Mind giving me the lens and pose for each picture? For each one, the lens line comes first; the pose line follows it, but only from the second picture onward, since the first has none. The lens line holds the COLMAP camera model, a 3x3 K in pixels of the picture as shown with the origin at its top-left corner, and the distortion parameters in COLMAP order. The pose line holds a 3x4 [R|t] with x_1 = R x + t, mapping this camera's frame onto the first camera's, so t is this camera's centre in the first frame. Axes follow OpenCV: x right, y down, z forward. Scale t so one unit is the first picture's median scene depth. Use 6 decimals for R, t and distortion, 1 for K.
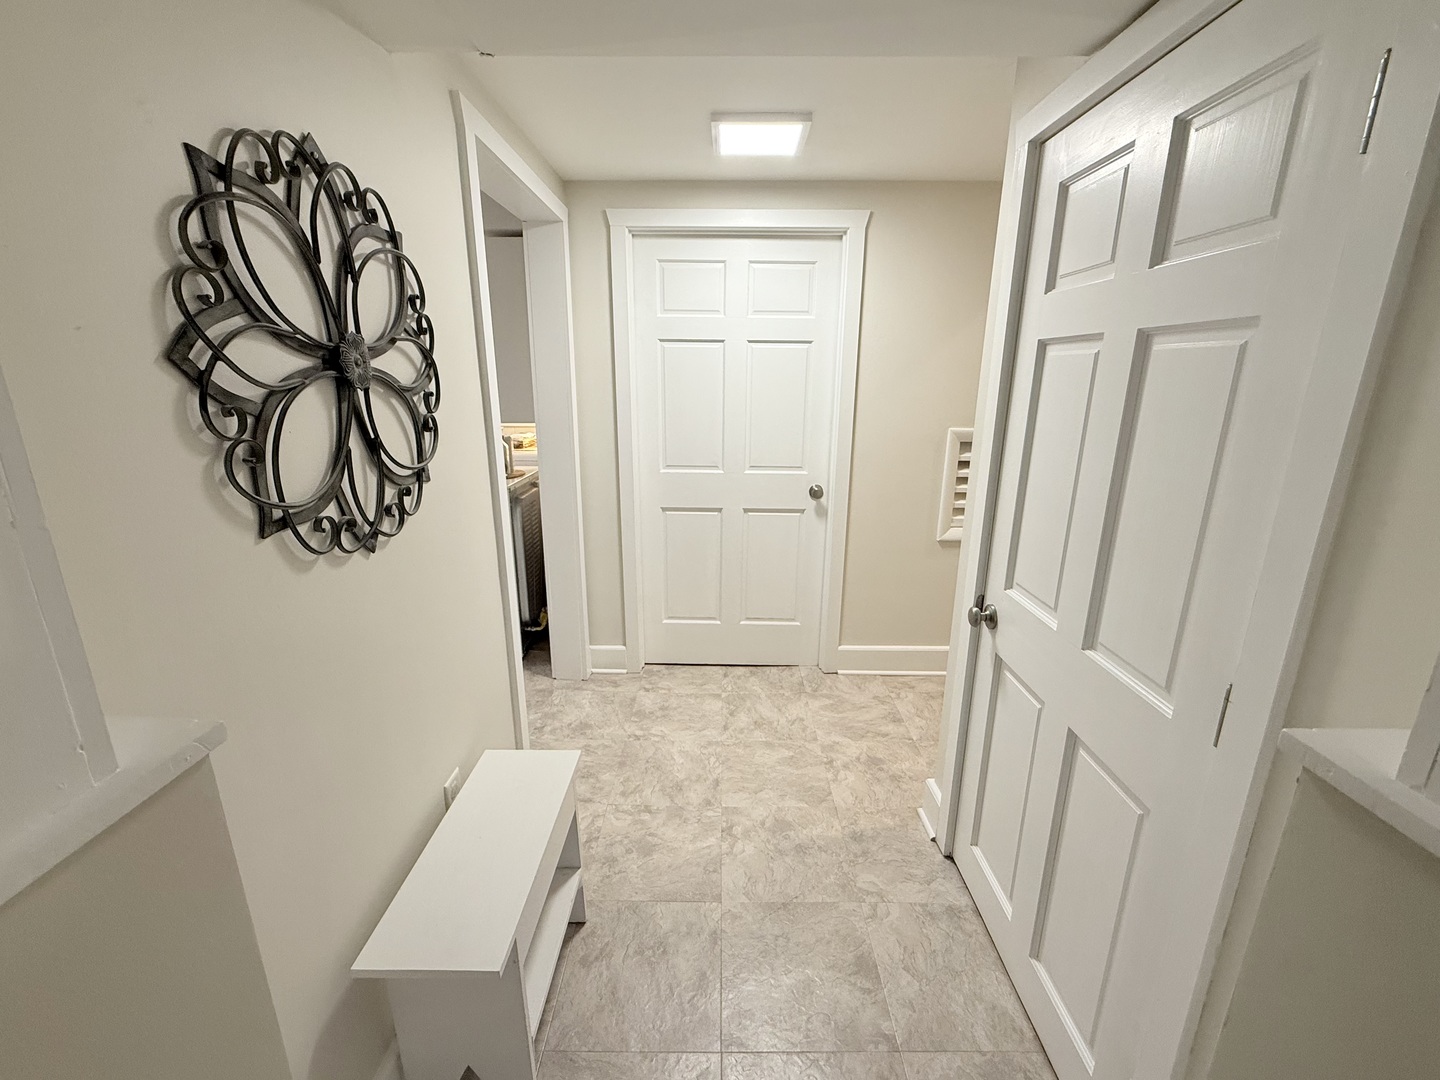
lens RADIAL K [[607.3, 0, 720.0], [0, 607.3, 537.6], [0, 0, 1]] dist [0.000015, -0.000111]
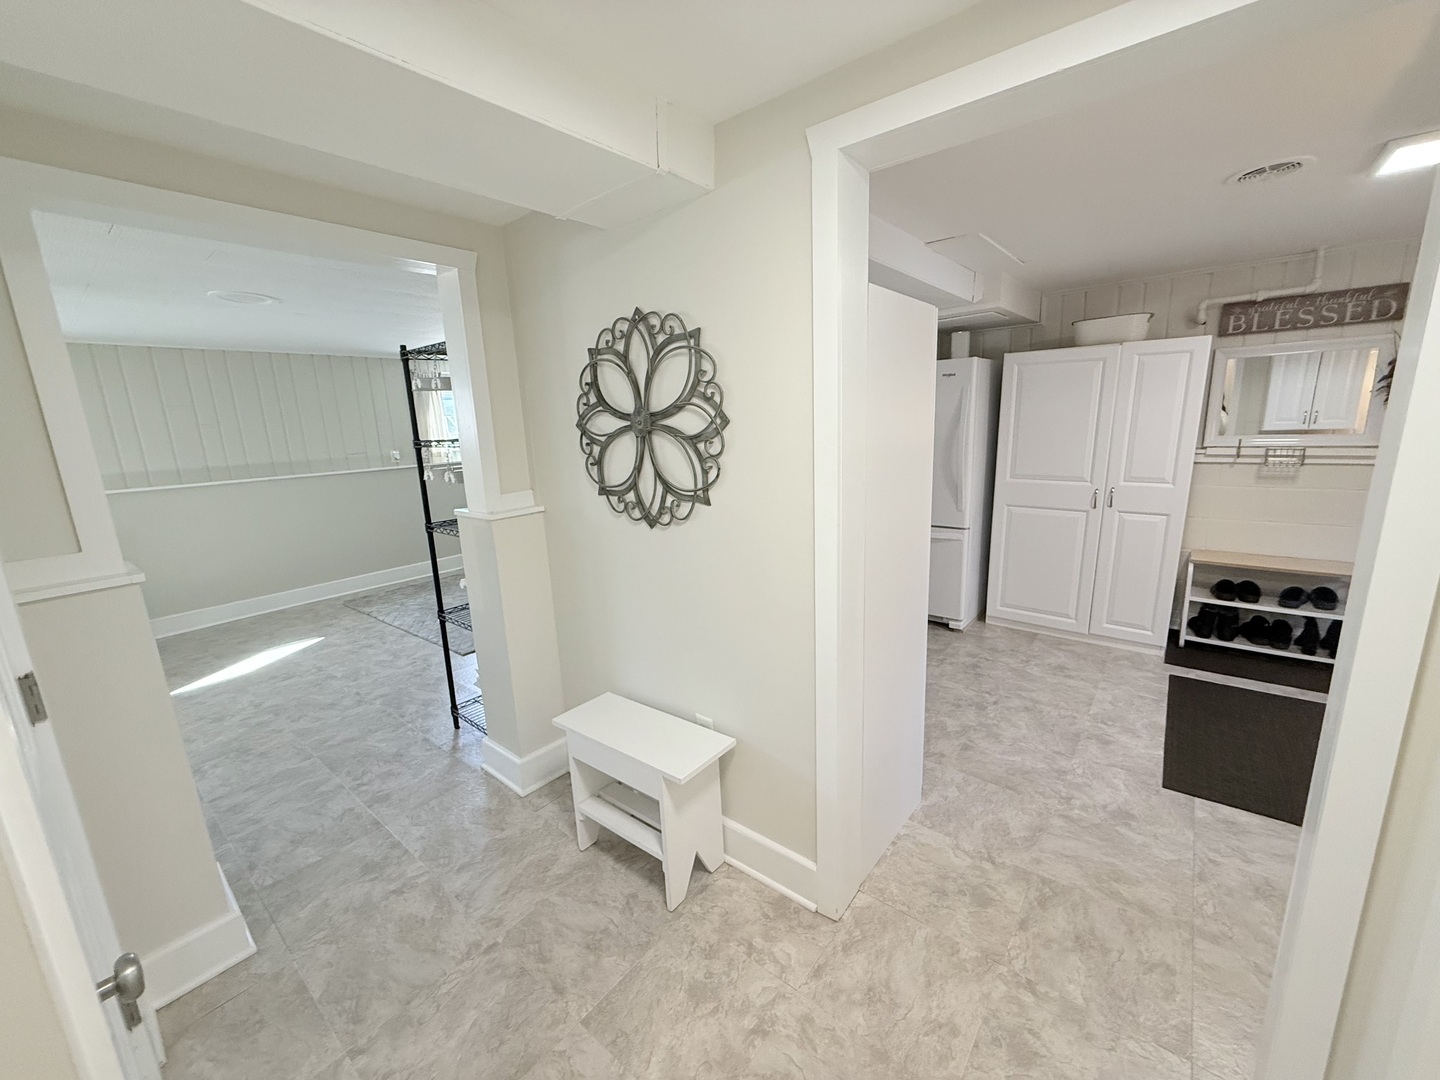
lens RADIAL K [[573.2, 0, 717.1], [0, 573.2, 539.3], [0, 0, 1]] dist [0.000064, -0.000322]
pose [[-0.630207, 0.182499, -0.754674, 0.351030], [-0.162663, 0.919379, 0.358165, -0.351351], [0.759196, 0.348476, -0.549714, 1.271686]]
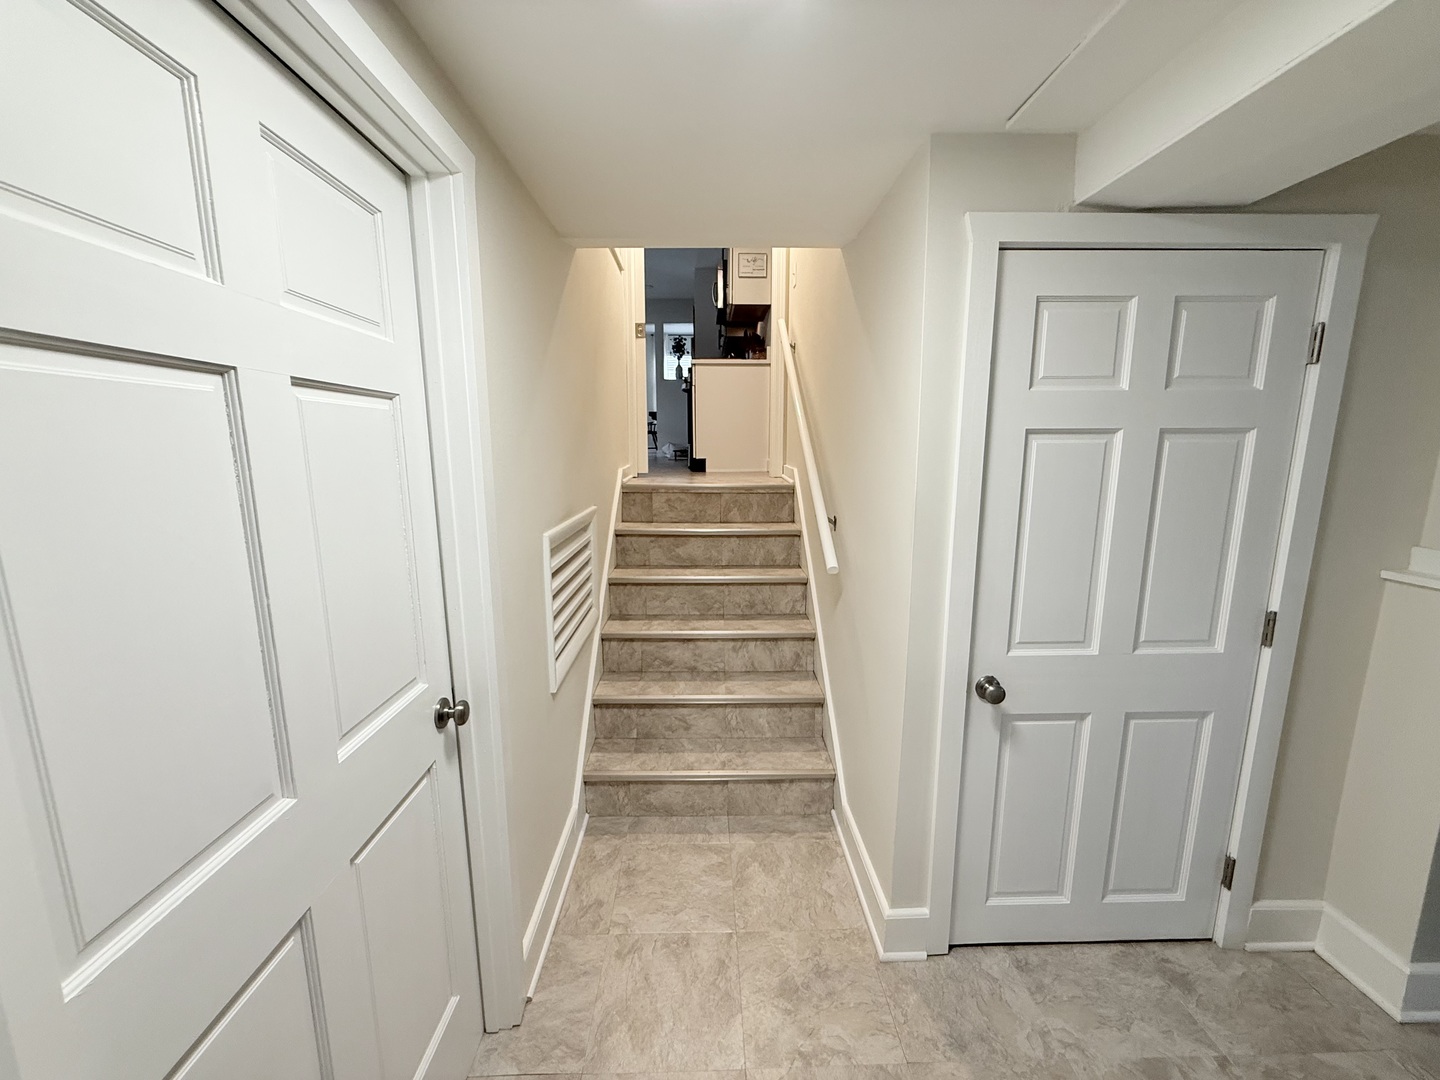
lens RADIAL K [[573.2, 0, 717.1], [0, 573.2, 539.3], [0, 0, 1]] dist [0.000064, -0.000322]
pose [[-0.026905, -0.173784, 0.984416, -0.398206], [0.262463, 0.948995, 0.174704, -0.348345], [-0.964567, 0.263073, 0.020079, 1.180807]]
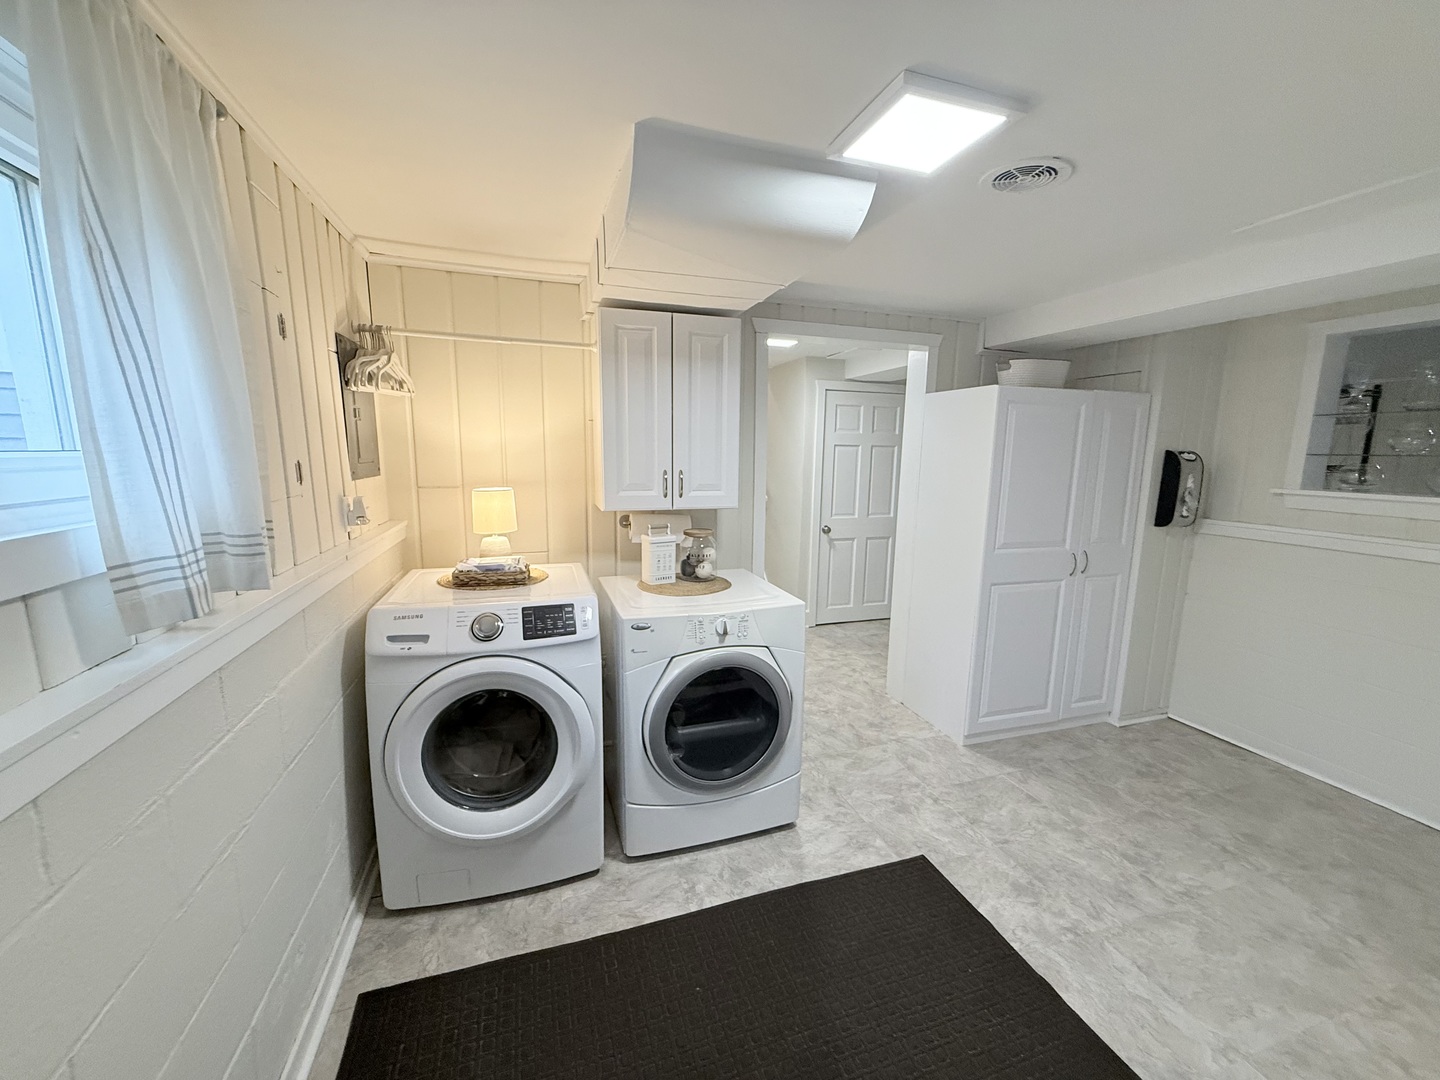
lens RADIAL K [[573.2, 0, 717.1], [0, 573.2, 539.3], [0, 0, 1]] dist [0.000064, -0.000322]
pose [[-0.308611, -0.156862, 0.938165, -1.880086], [0.229558, 0.944872, 0.233496, -0.556273], [-0.923072, 0.287423, -0.255589, 1.987425]]
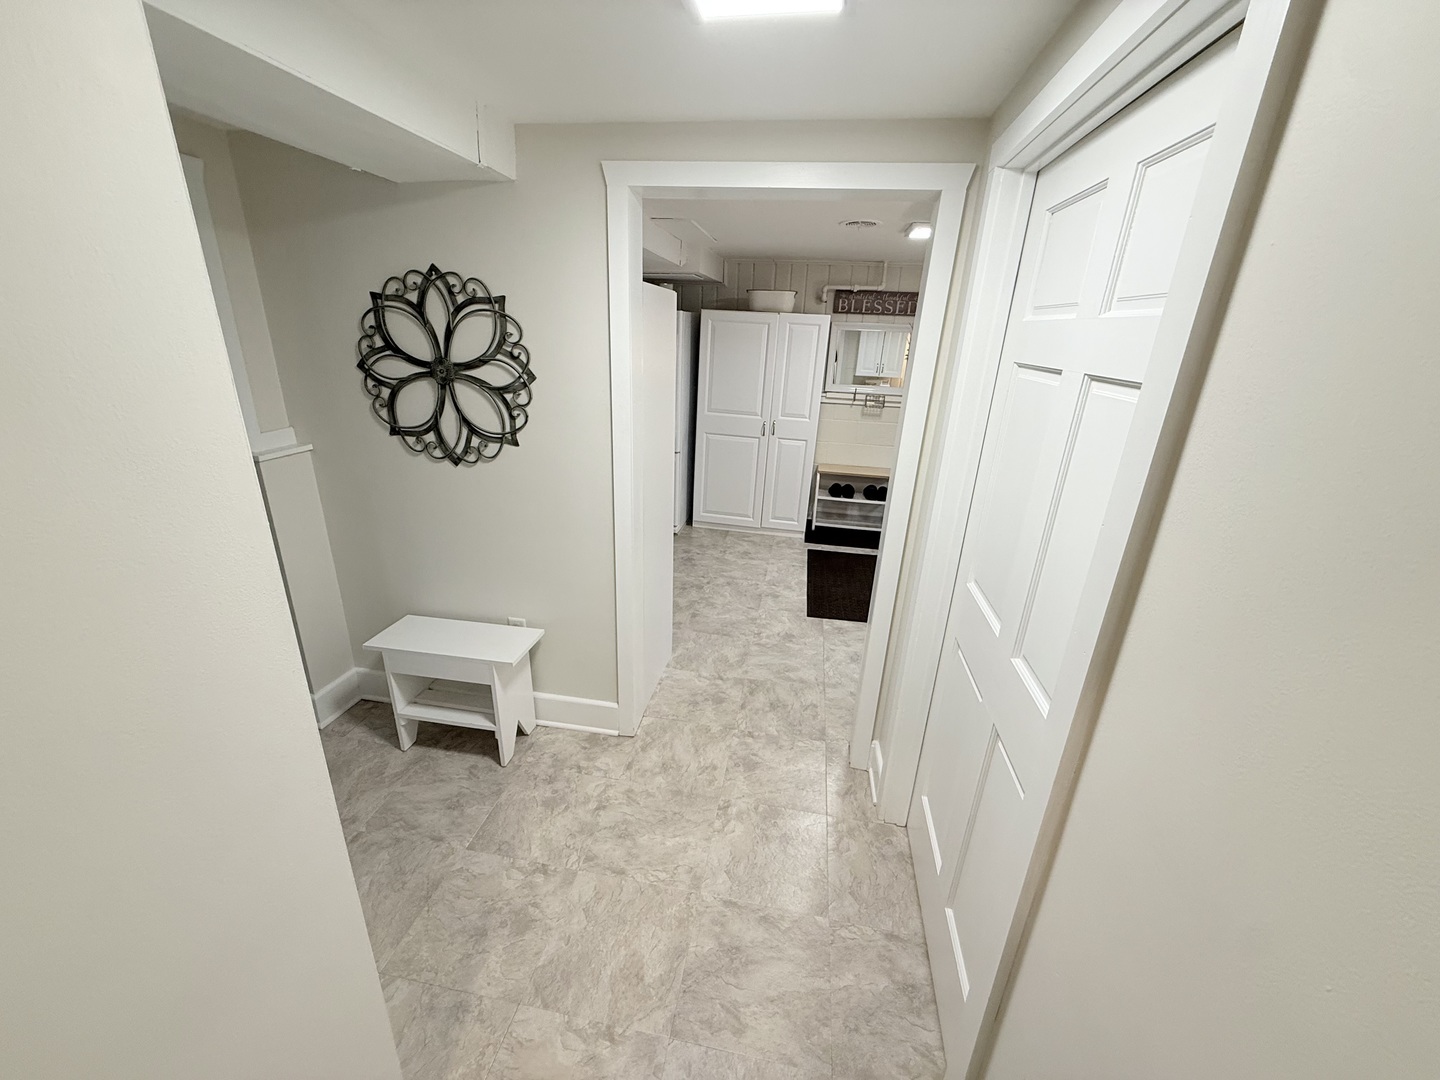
lens RADIAL K [[573.2, 0, 717.1], [0, 573.2, 539.3], [0, 0, 1]] dist [0.000064, -0.000322]
pose [[-0.159020, 0.329954, -0.930507, 0.697849], [-0.296300, 0.883102, 0.363781, -0.432915], [0.941764, 0.333558, -0.042666, 1.212409]]
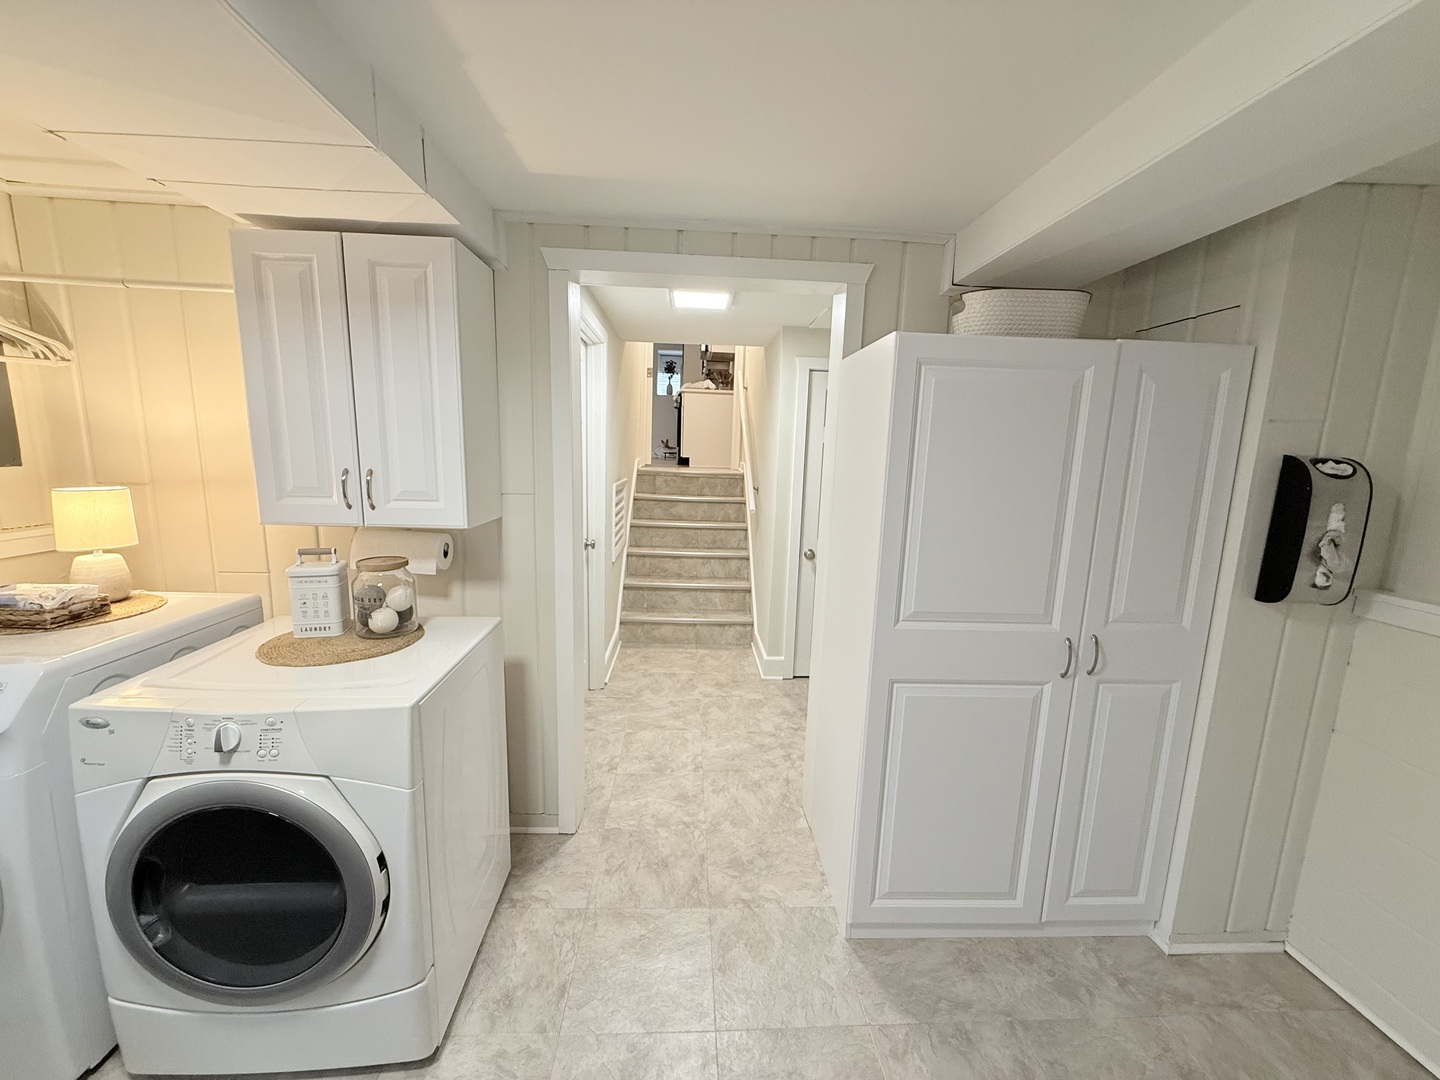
lens RADIAL K [[573.2, 0, 717.1], [0, 573.2, 539.3], [0, 0, 1]] dist [0.000064, -0.000322]
pose [[-0.055770, -0.163429, 0.984978, -1.517332], [0.227025, 0.958597, 0.171906, -0.344272], [-0.972291, 0.233202, -0.016358, 1.196464]]
